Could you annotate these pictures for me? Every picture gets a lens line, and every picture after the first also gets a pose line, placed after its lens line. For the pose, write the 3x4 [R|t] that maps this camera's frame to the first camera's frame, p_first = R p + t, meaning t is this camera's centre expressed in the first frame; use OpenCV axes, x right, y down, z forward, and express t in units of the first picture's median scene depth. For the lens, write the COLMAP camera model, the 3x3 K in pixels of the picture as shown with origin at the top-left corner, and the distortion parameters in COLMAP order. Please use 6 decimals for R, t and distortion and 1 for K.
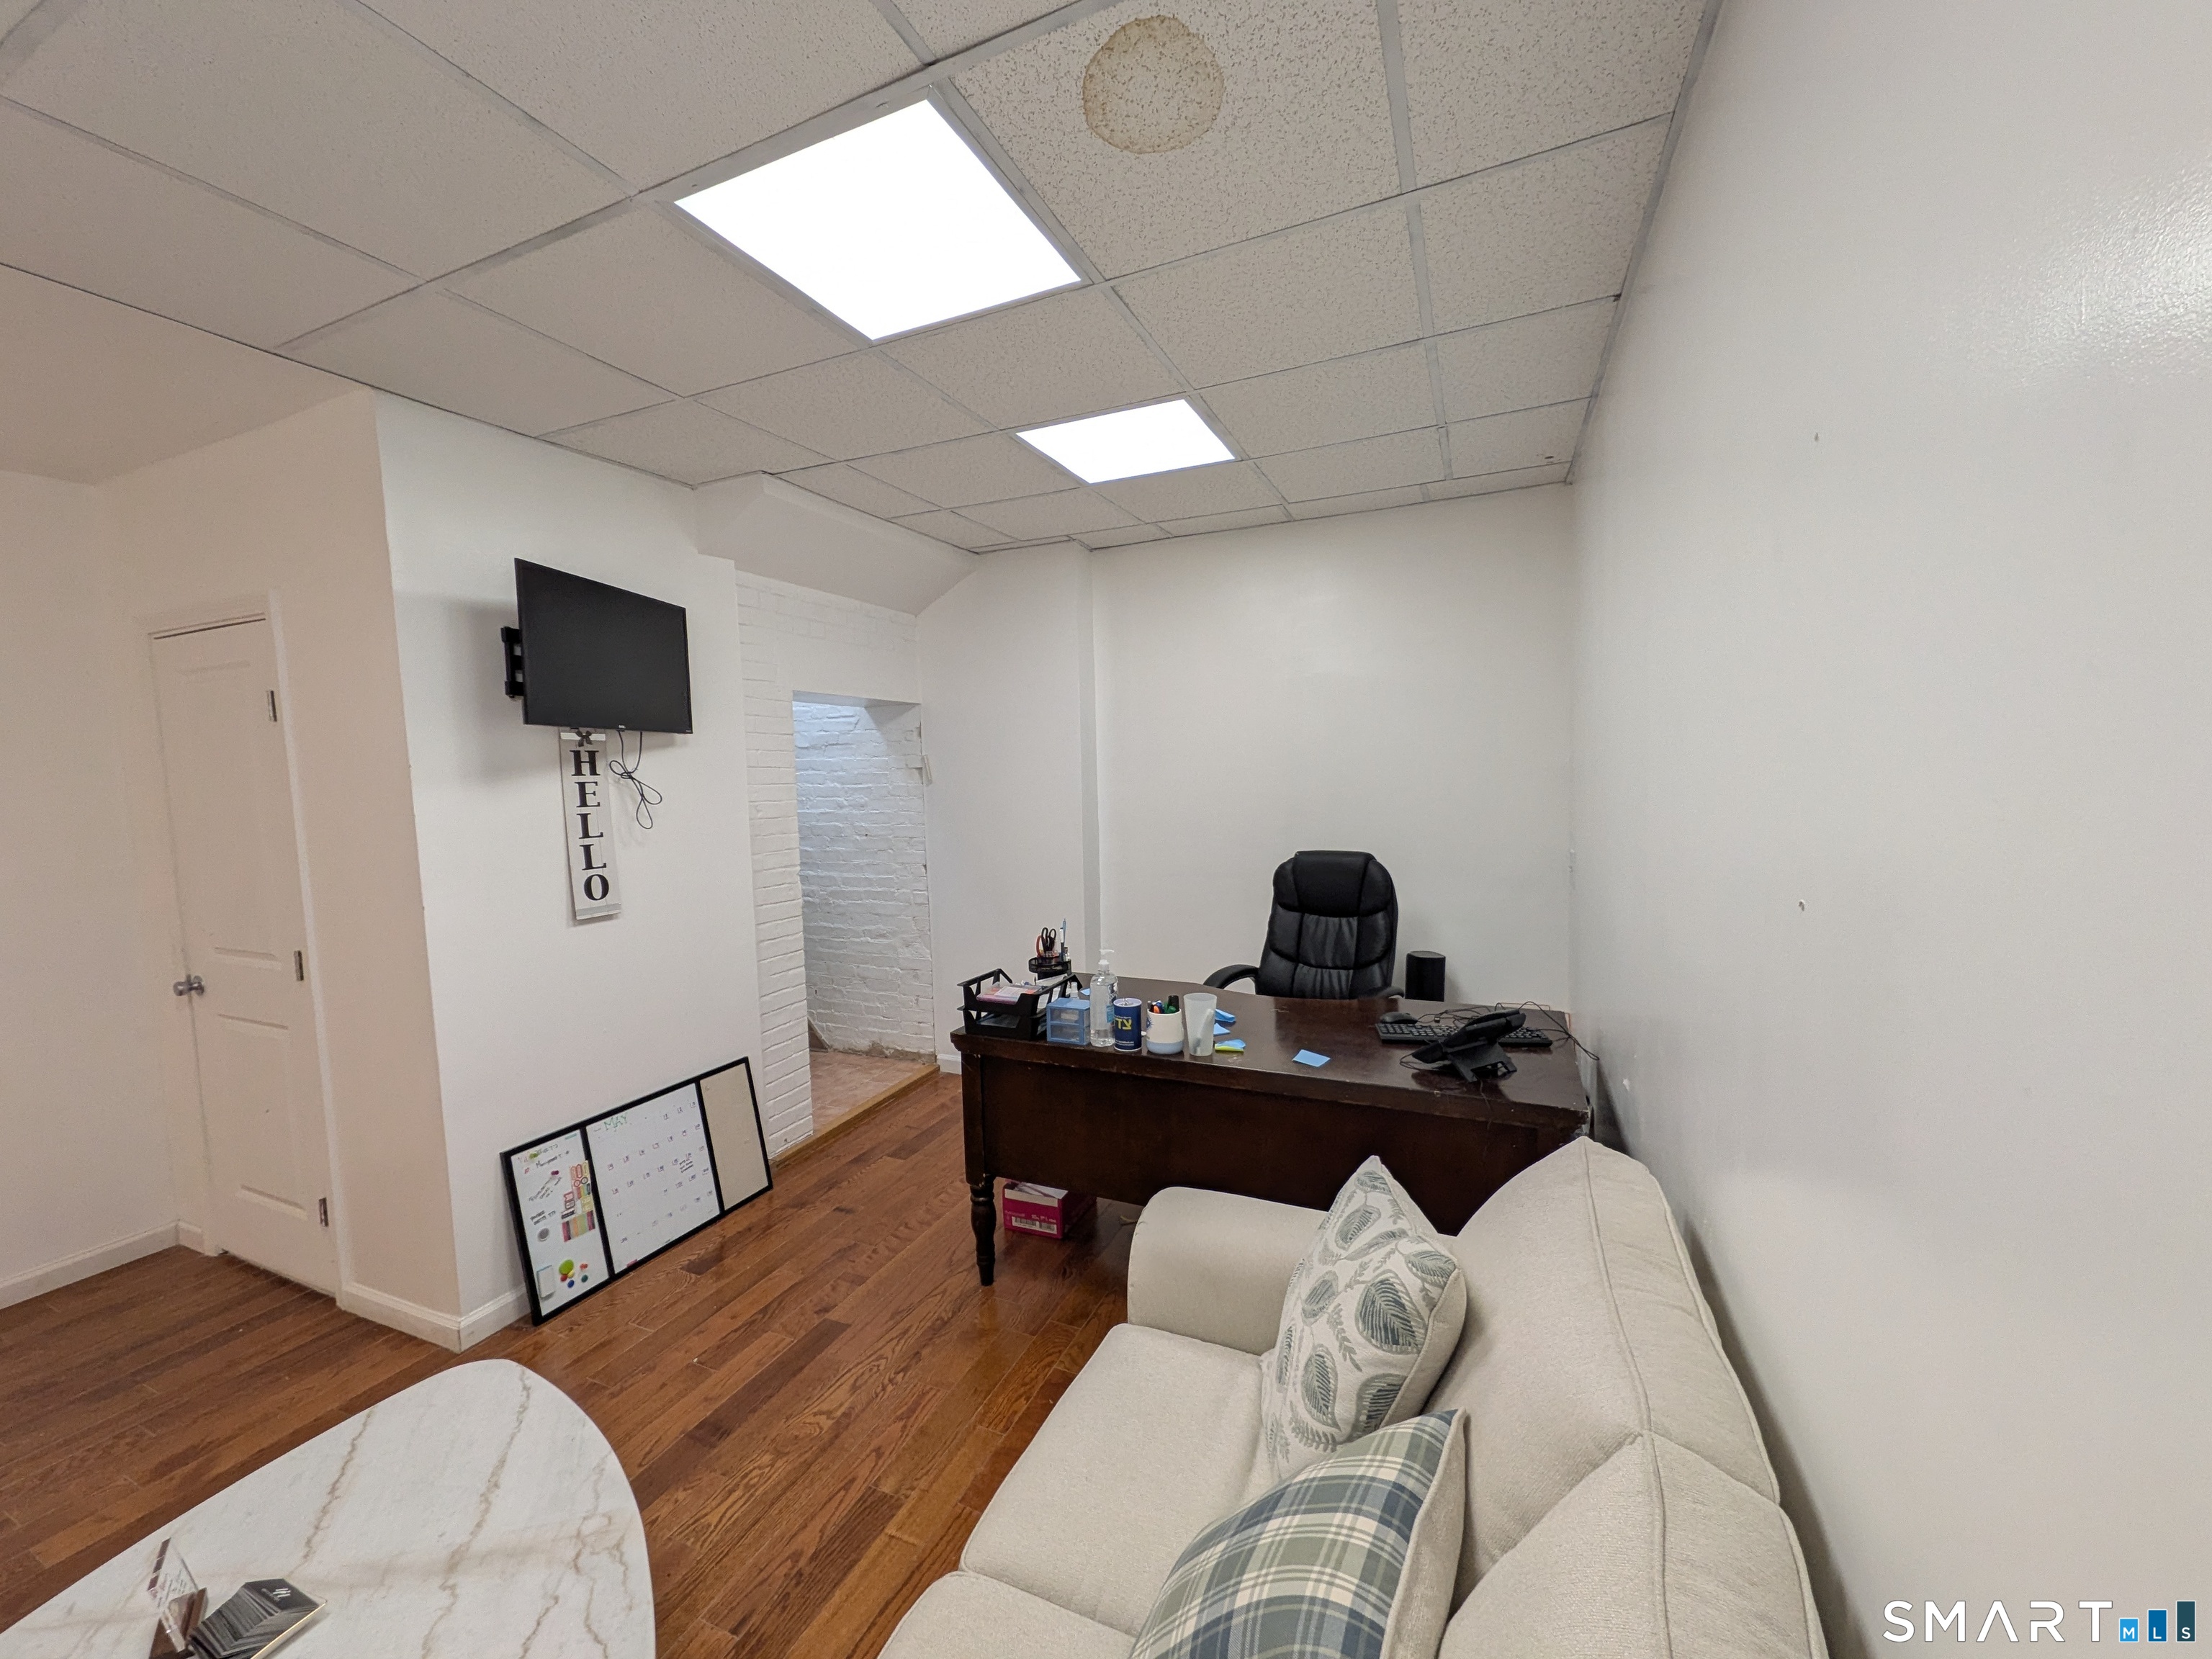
lens RADIAL K [[872.1, 0, 1110.1], [0, 872.1, 829.4], [0, 0, 1]] dist [0.001533, -0.000014]
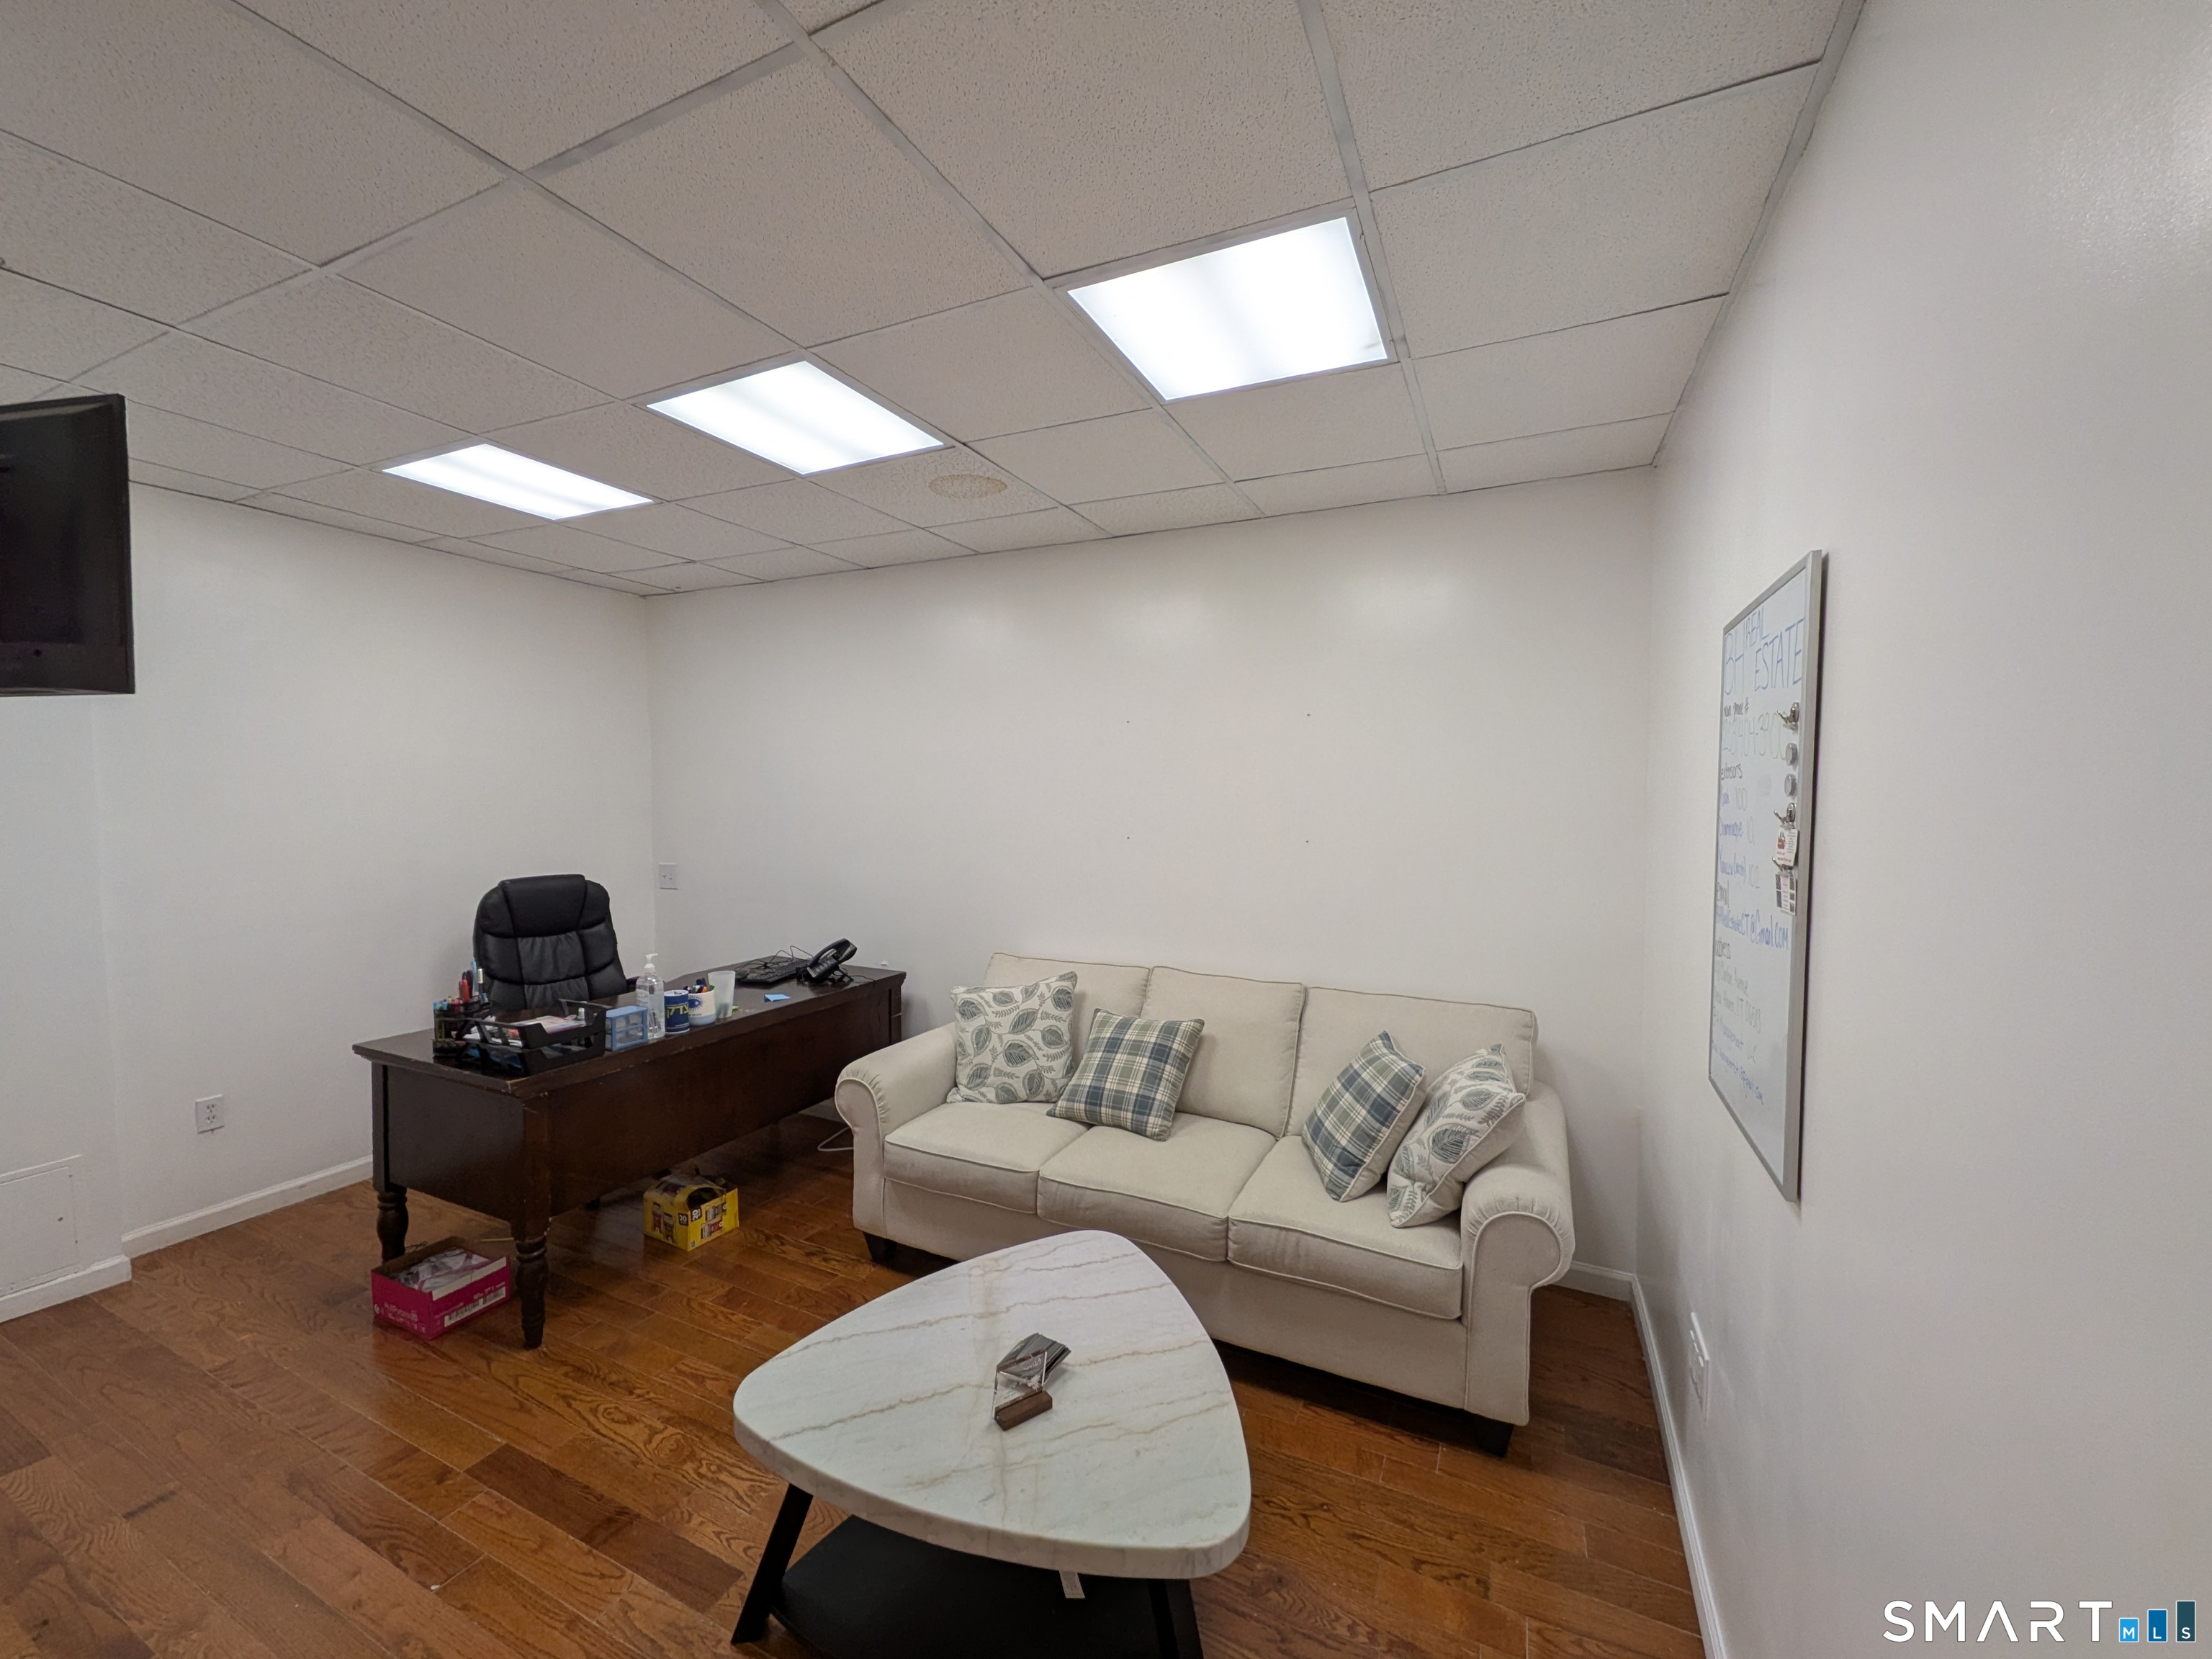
lens RADIAL K [[872.1, 0, 1114.1], [0, 872.1, 825.3], [0, 0, 1]] dist [0.001533, -0.000014]
pose [[0.029337, -0.009674, 0.999523, -0.954895], [0.064902, 0.997862, 0.007753, -0.001011], [-0.997460, 0.064643, 0.029903, 0.291464]]
